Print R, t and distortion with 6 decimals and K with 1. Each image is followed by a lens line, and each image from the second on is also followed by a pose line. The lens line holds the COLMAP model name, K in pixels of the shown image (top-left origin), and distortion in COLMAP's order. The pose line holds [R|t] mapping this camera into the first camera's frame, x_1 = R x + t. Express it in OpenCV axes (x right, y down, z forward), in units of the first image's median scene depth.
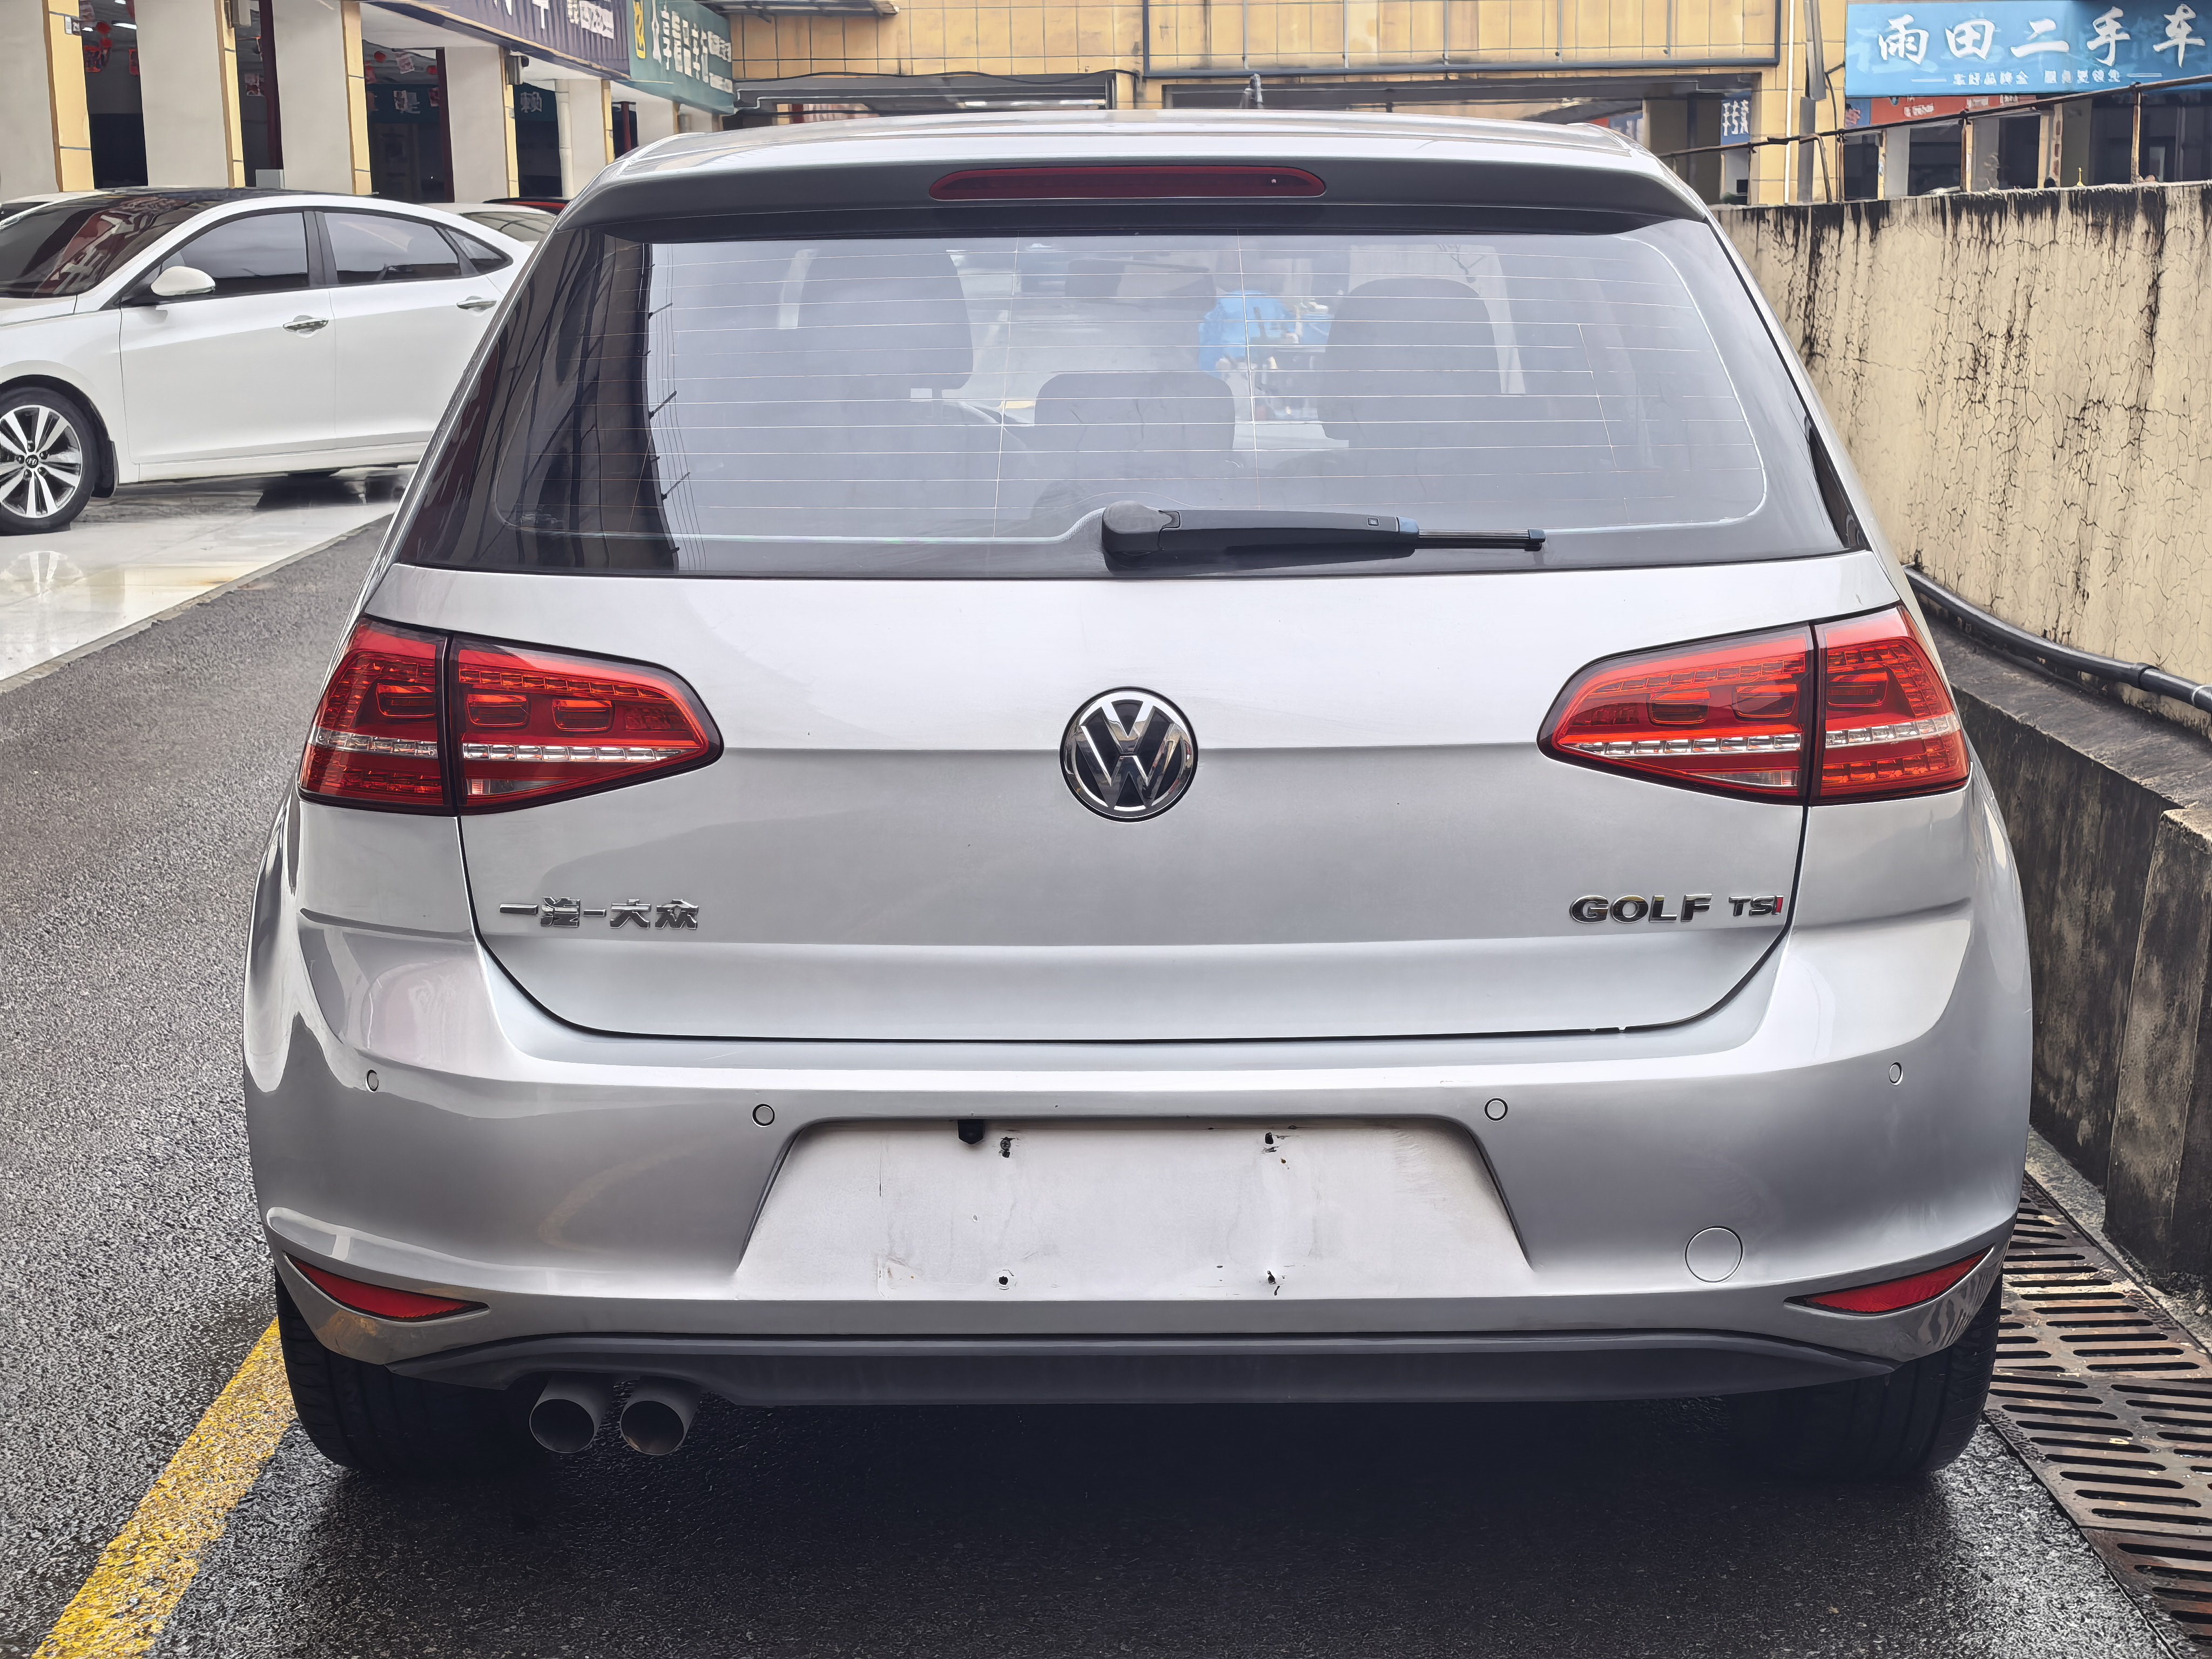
lens RADIAL K [[3119.0, 0, 1101.4], [0, 3119.0, 728.3], [0, 0, 1]] dist [0.281493, -0.906637]
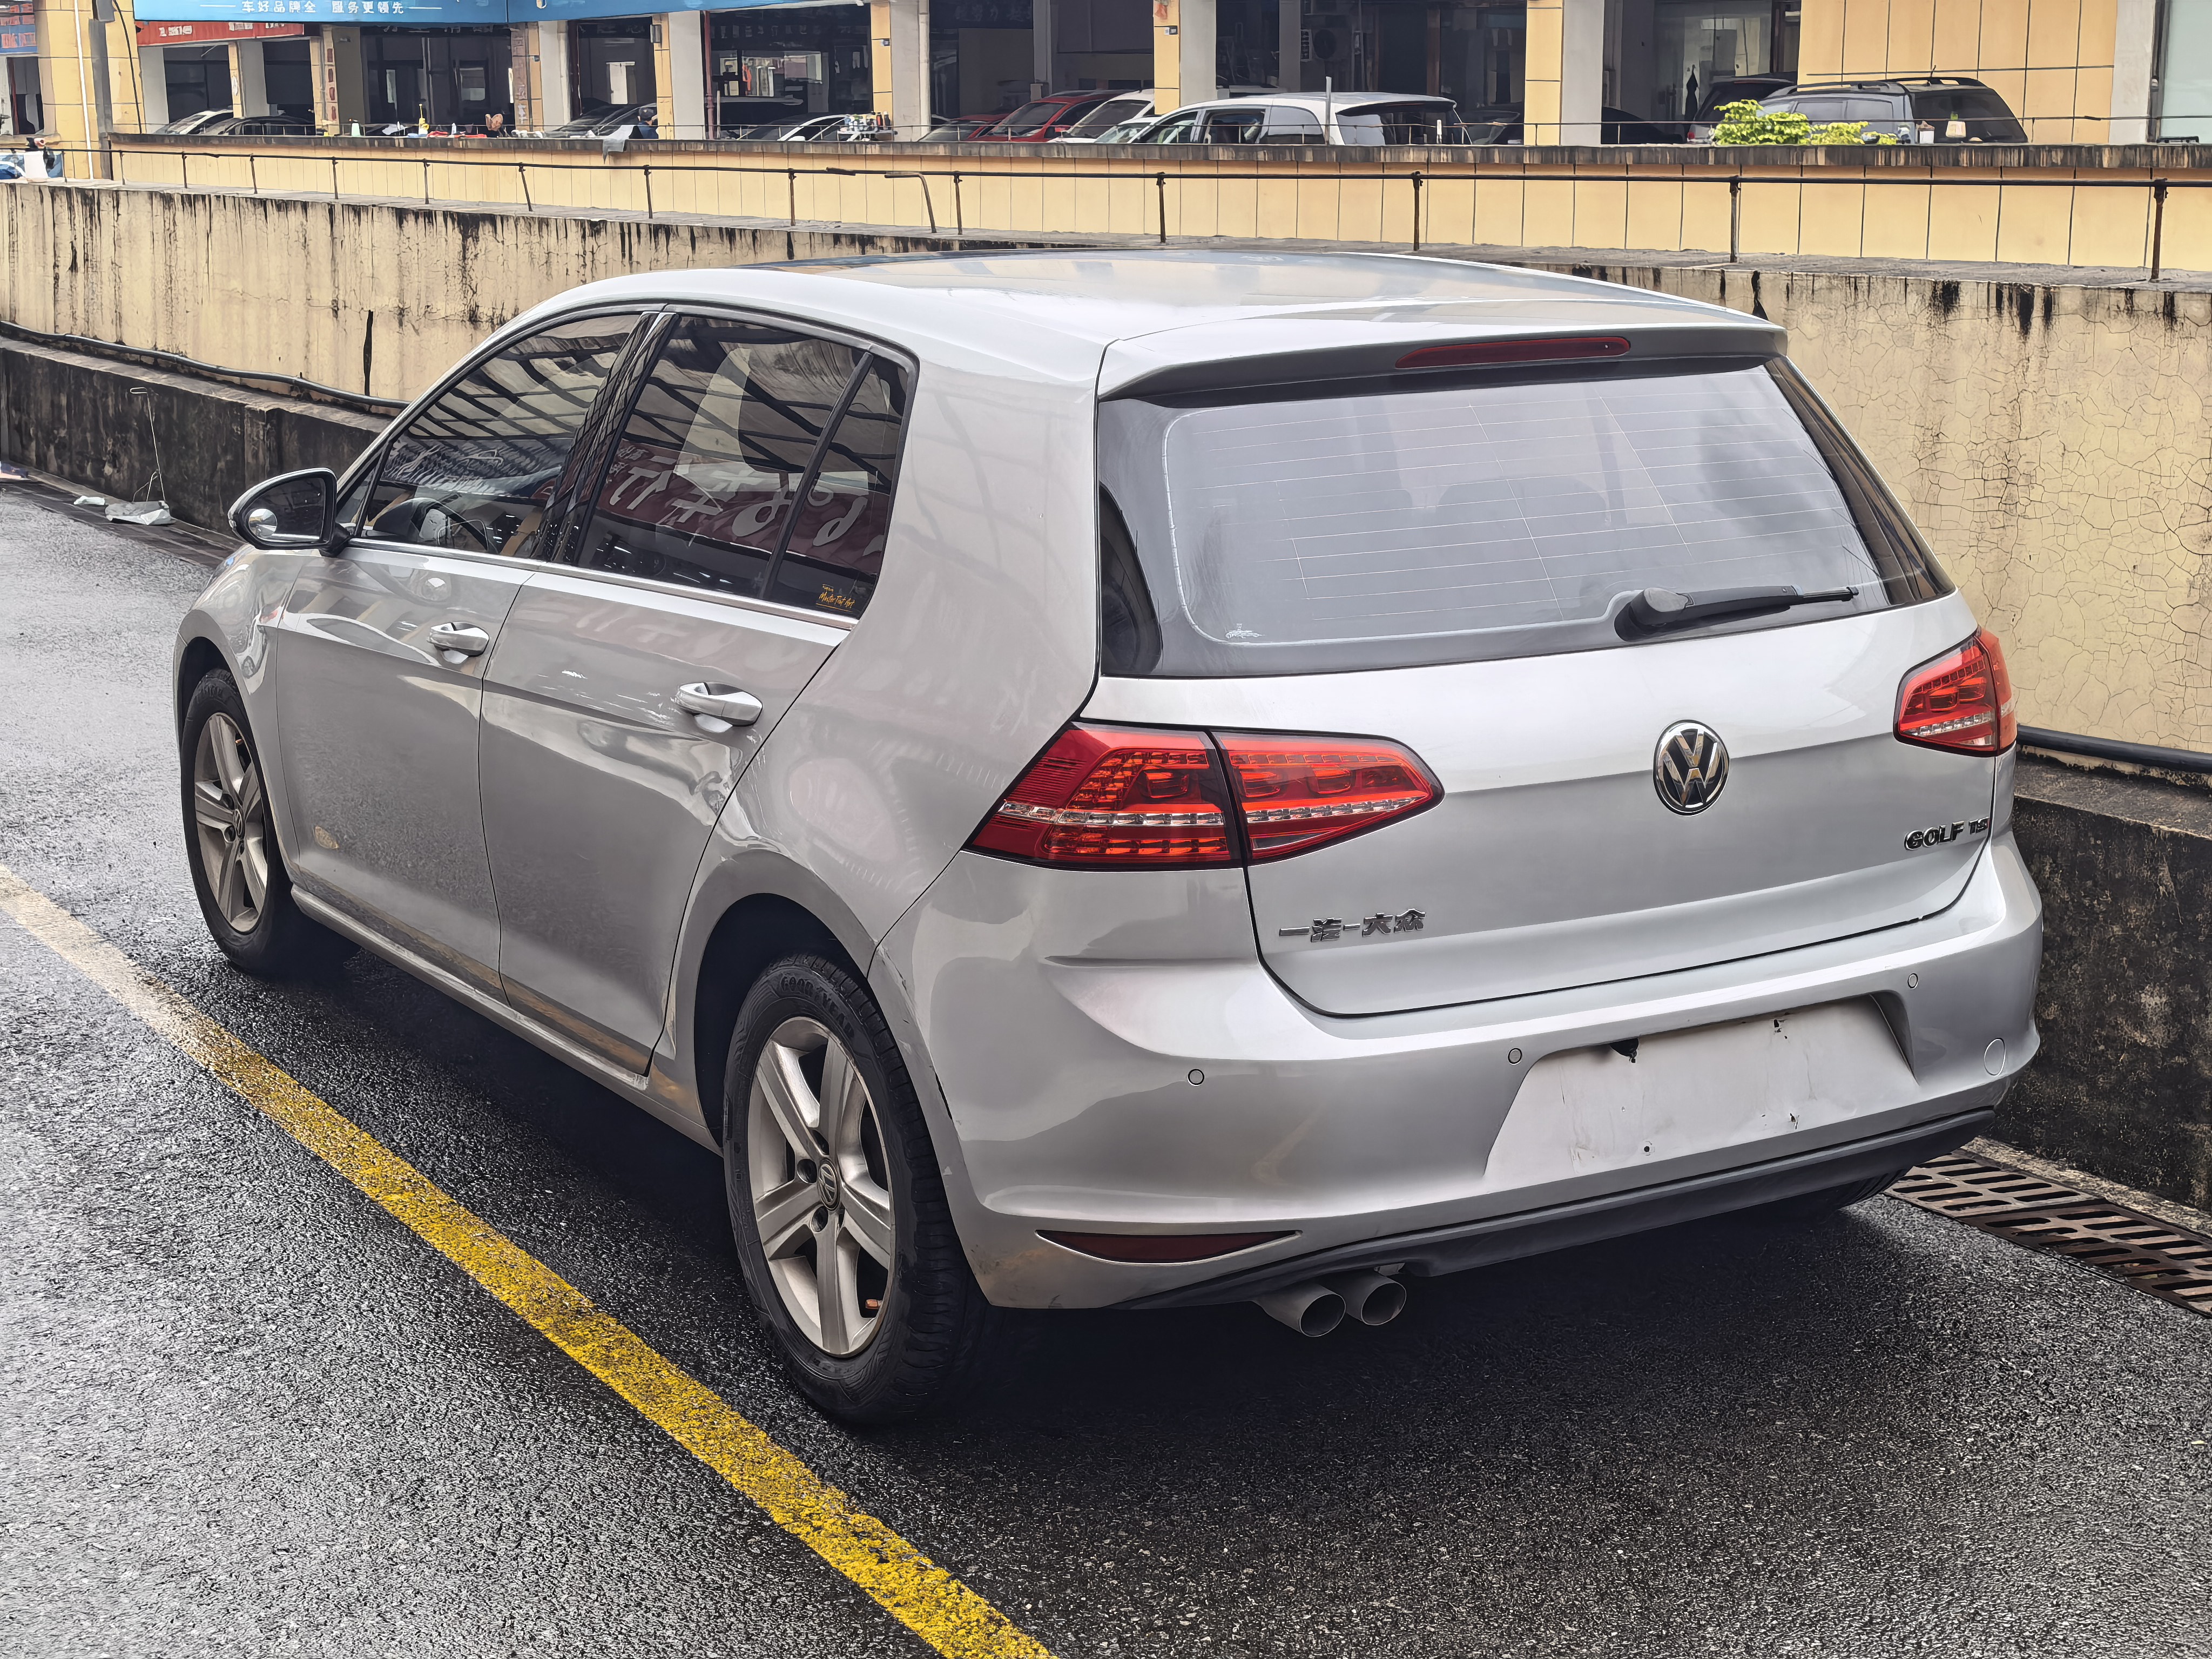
lens RADIAL K [[3119.0, 0, 1101.4], [0, 3119.0, 728.3], [0, 0, 1]] dist [0.281493, -0.906637]
pose [[0.857893, -0.095779, 0.504823, -0.914799], [0.082839, 0.995403, 0.048079, -0.097633], [-0.507107, 0.000573, 0.861883, -0.090416]]
